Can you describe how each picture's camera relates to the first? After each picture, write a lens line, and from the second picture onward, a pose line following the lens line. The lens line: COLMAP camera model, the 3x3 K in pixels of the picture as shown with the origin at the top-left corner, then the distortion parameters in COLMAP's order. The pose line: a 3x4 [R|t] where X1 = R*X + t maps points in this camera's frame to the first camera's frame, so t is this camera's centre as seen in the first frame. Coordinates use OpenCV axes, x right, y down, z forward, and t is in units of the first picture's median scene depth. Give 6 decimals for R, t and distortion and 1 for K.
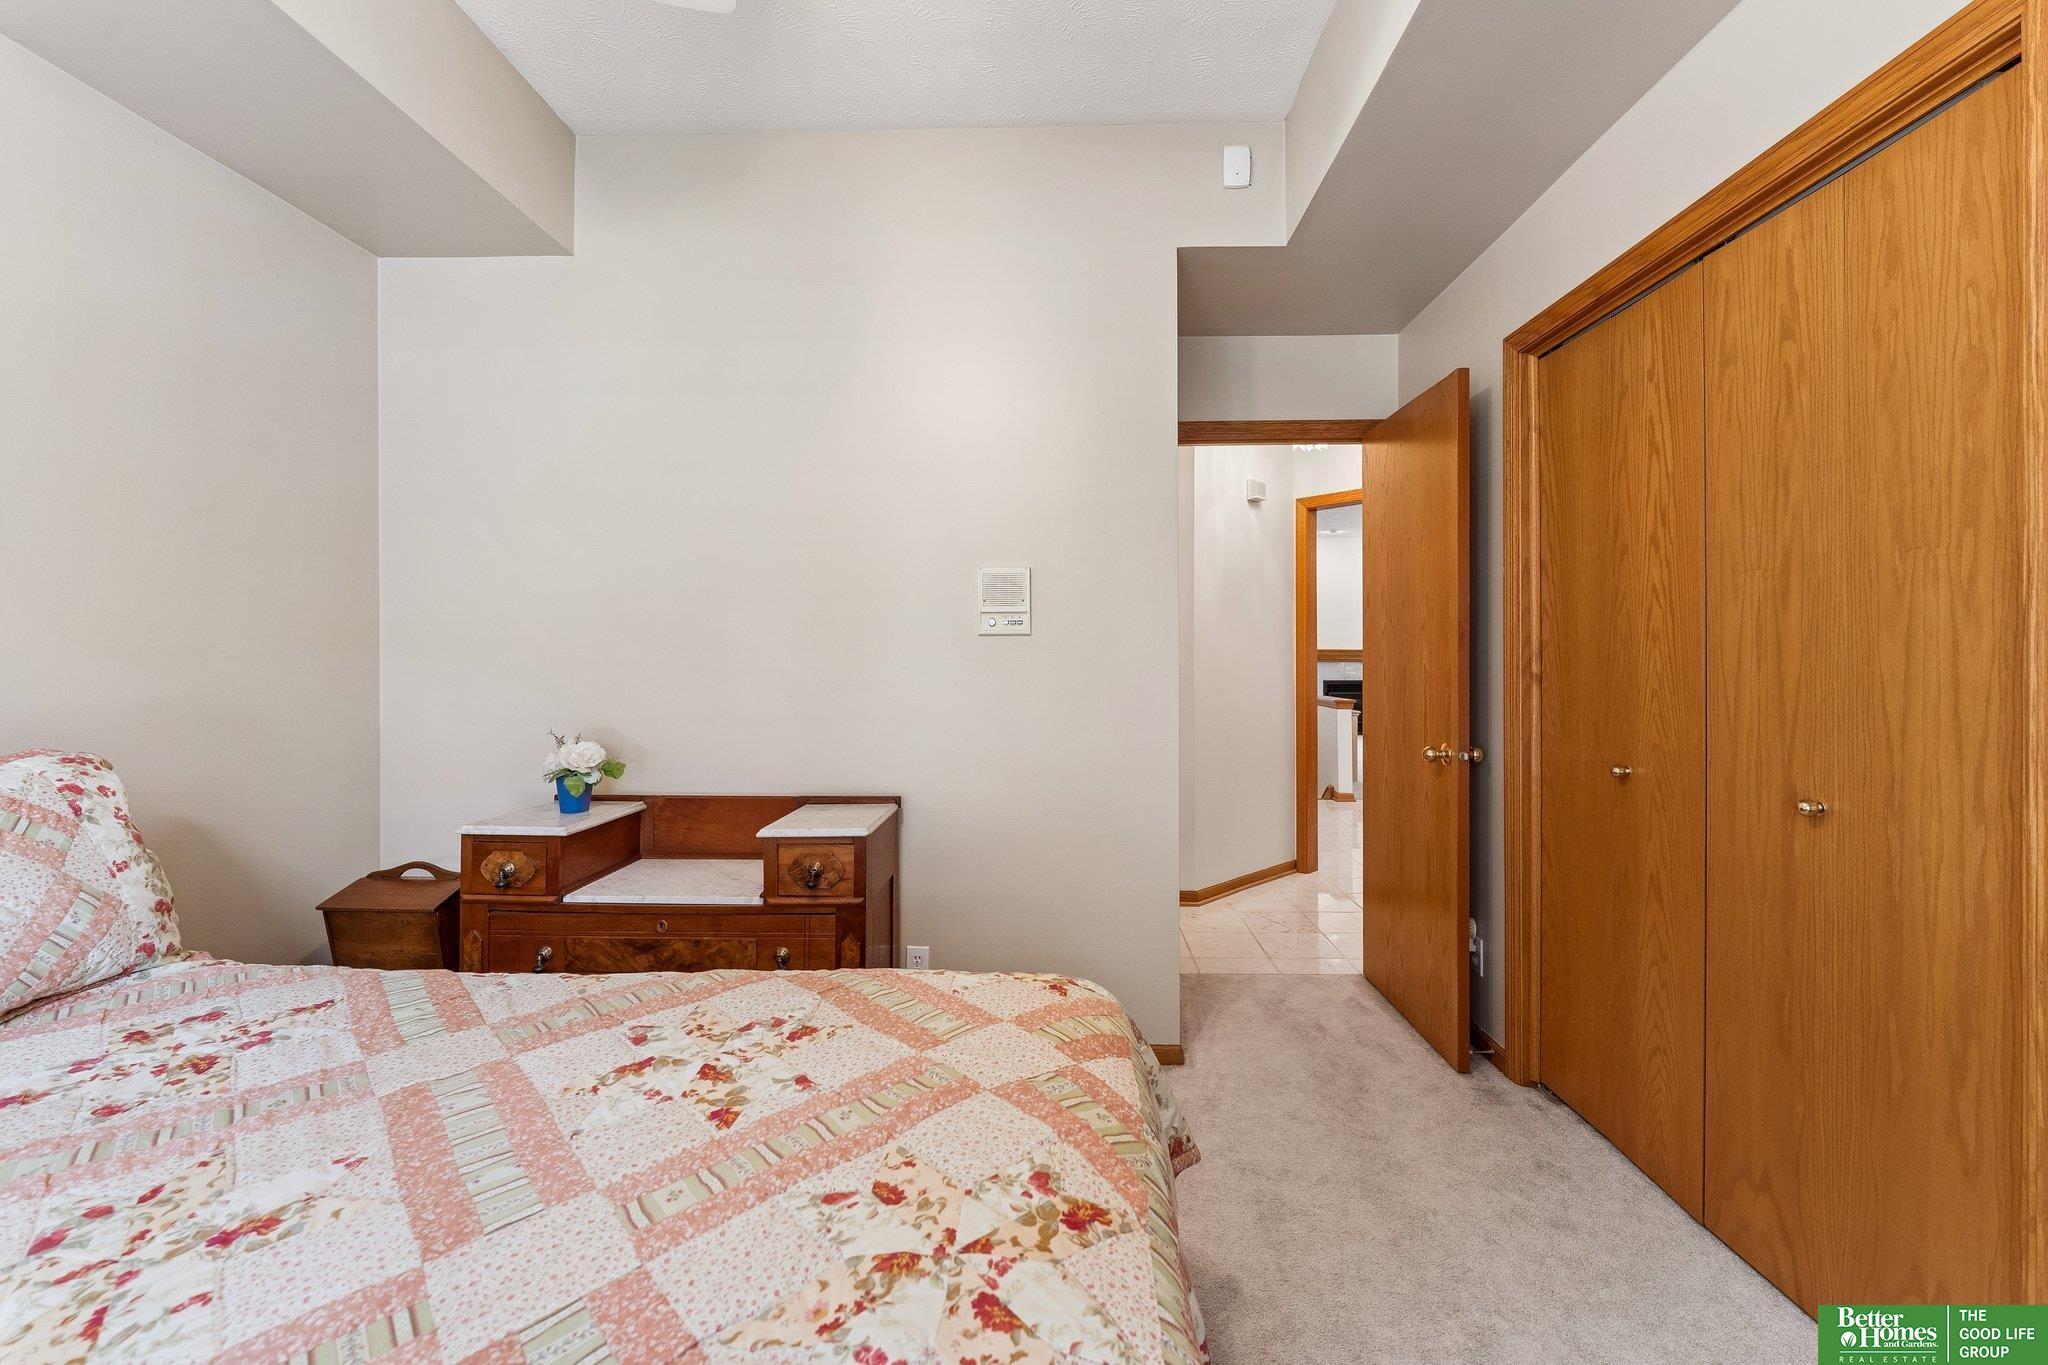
lens RADIAL K [[860.0, 0, 1014.9], [0, 860.0, 628.9], [0, 0, 1]] dist [0.000173, 0.000078]
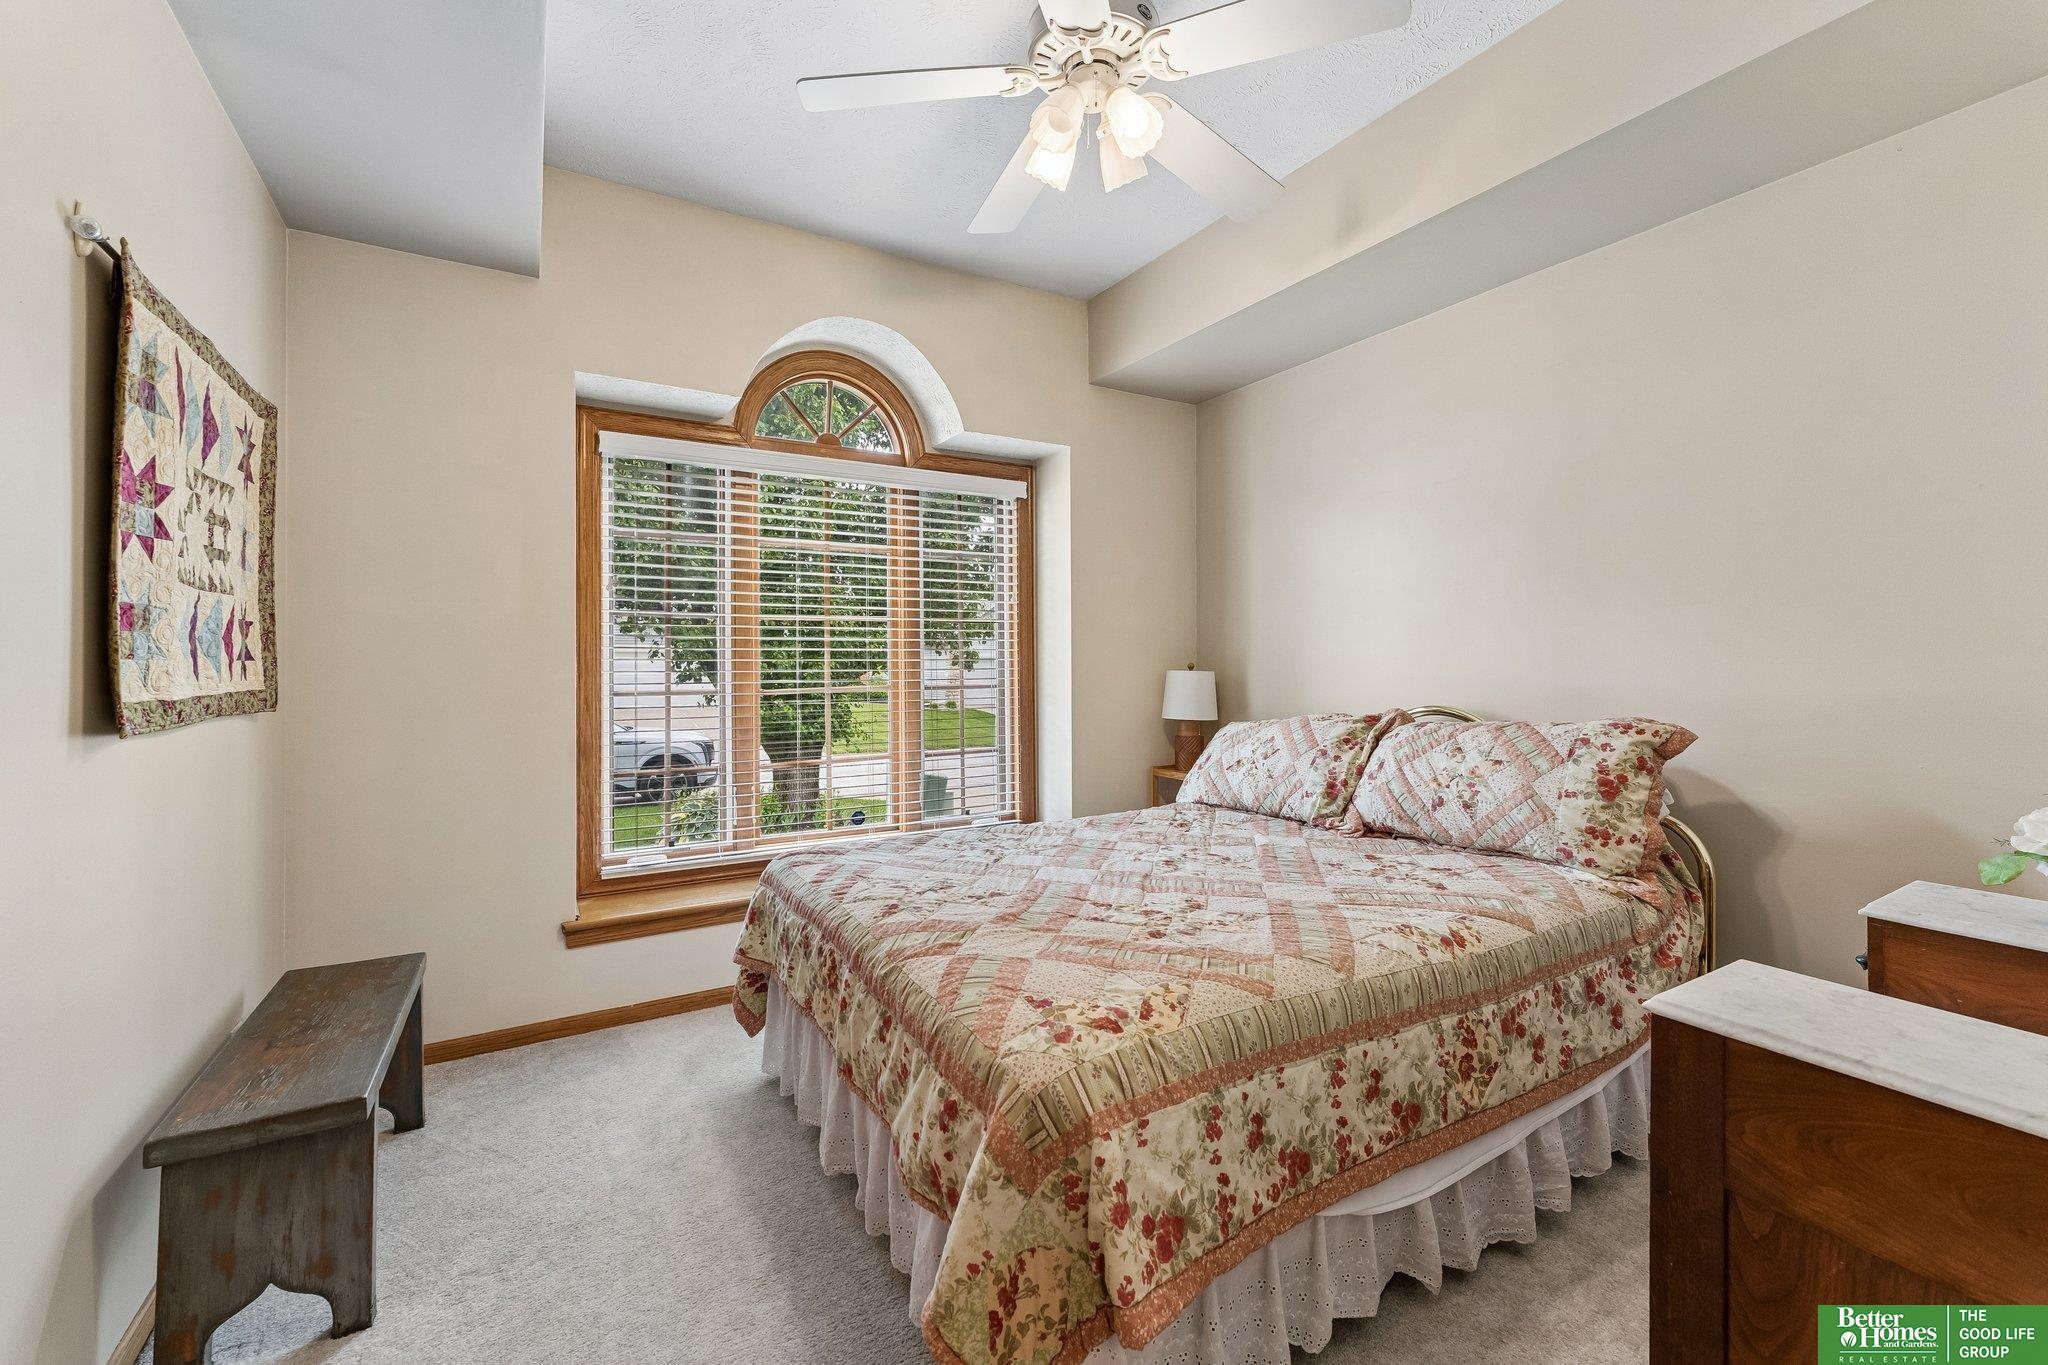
lens RADIAL K [[839.5, 0, 1018.8], [0, 839.5, 658.5], [0, 0, 1]] dist [0.000714, 0.000120]
pose [[-0.836823, -0.001746, -0.547471, 0.614047], [0.015399, 0.999524, -0.026725, 0.073403], [0.547257, -0.030795, -0.836398, 1.892569]]
